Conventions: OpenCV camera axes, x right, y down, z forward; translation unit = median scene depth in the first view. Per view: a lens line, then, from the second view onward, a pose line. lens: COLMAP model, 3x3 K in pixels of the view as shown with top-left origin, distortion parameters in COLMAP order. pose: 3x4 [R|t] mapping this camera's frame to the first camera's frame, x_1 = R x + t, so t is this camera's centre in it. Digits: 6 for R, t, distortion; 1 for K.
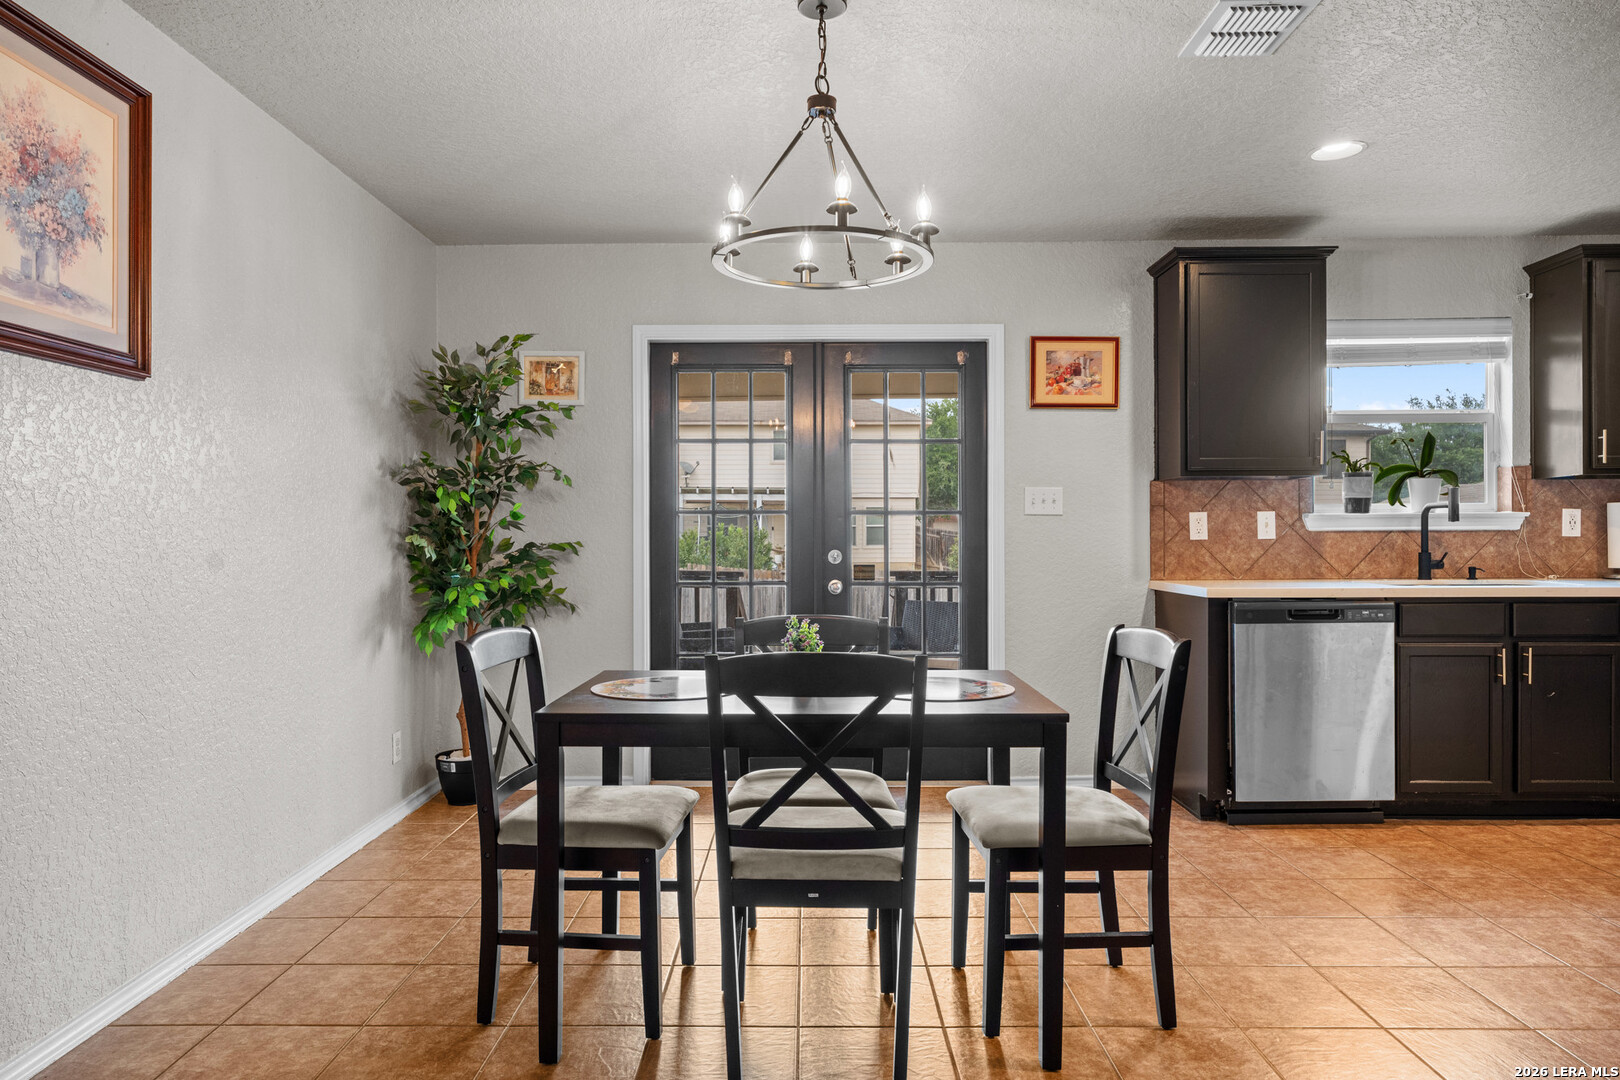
lens RADIAL K [[1026.8, 0, 802.9], [0, 1026.8, 536.6], [0, 0, 1]] dist [0.002589, 0.015250]
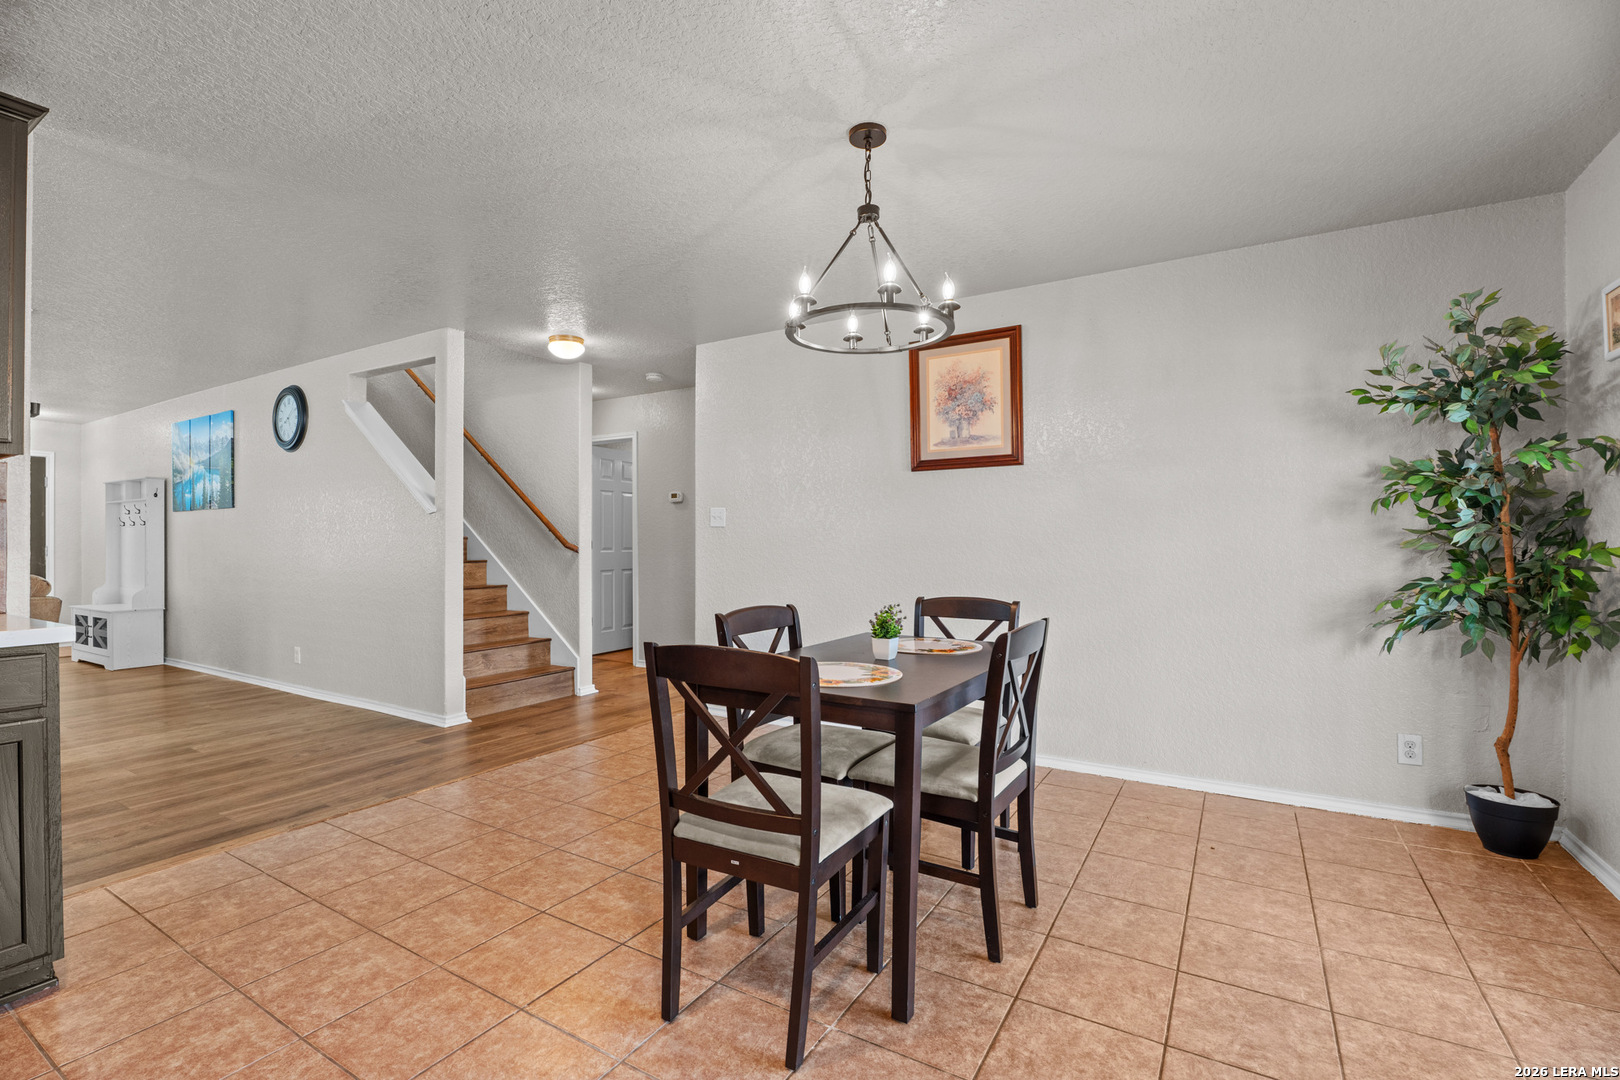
lens RADIAL K [[714.2, 0, 809.5], [0, 714.2, 546.6], [0, 0, 1]] dist [-0.018373, -0.000391]
pose [[-0.517932, 0.003876, -0.855413, 0.451183], [-0.001272, 0.999985, 0.005301, 0.002322], [0.855421, 0.003834, -0.517920, 0.784225]]
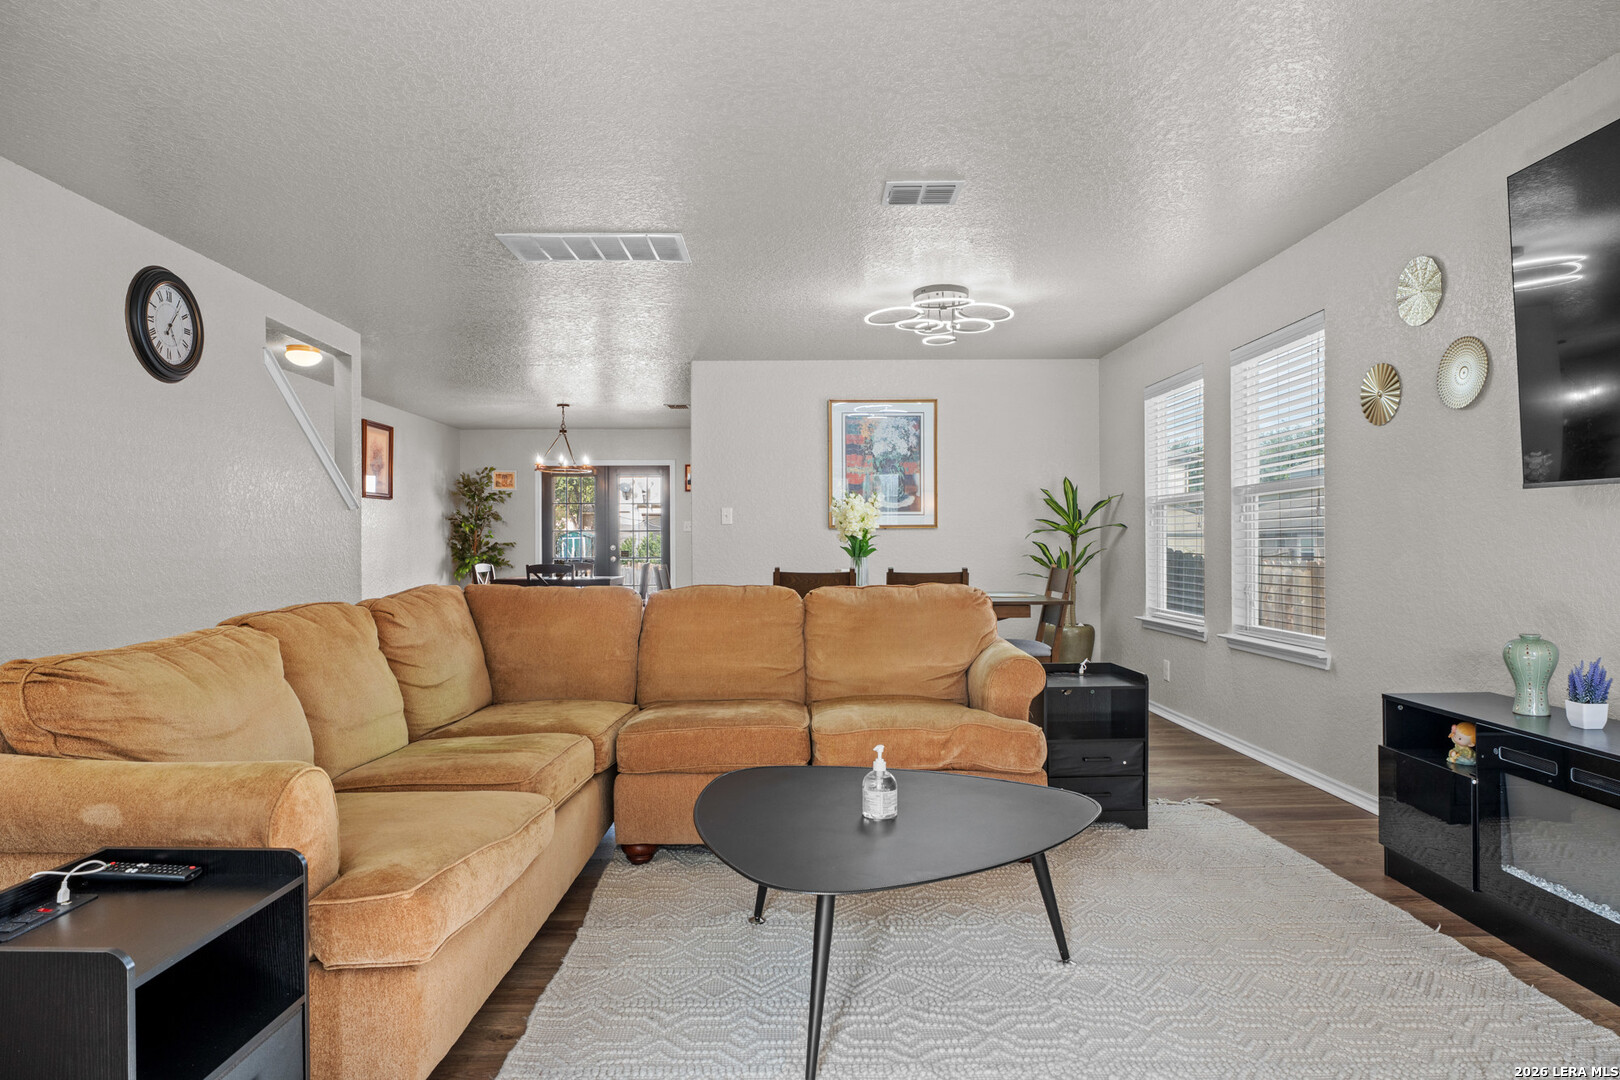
lens RADIAL K [[960.0, 0, 806.8], [0, 960.0, 542.4], [0, 0, 1]] dist [-0.012146, 0.000346]
pose [[0.999689, -0.003172, 0.024731, 0.481509], [0.003176, 0.999995, -0.000098, 0.008422], [-0.024731, 0.000177, 0.999694, -1.516764]]
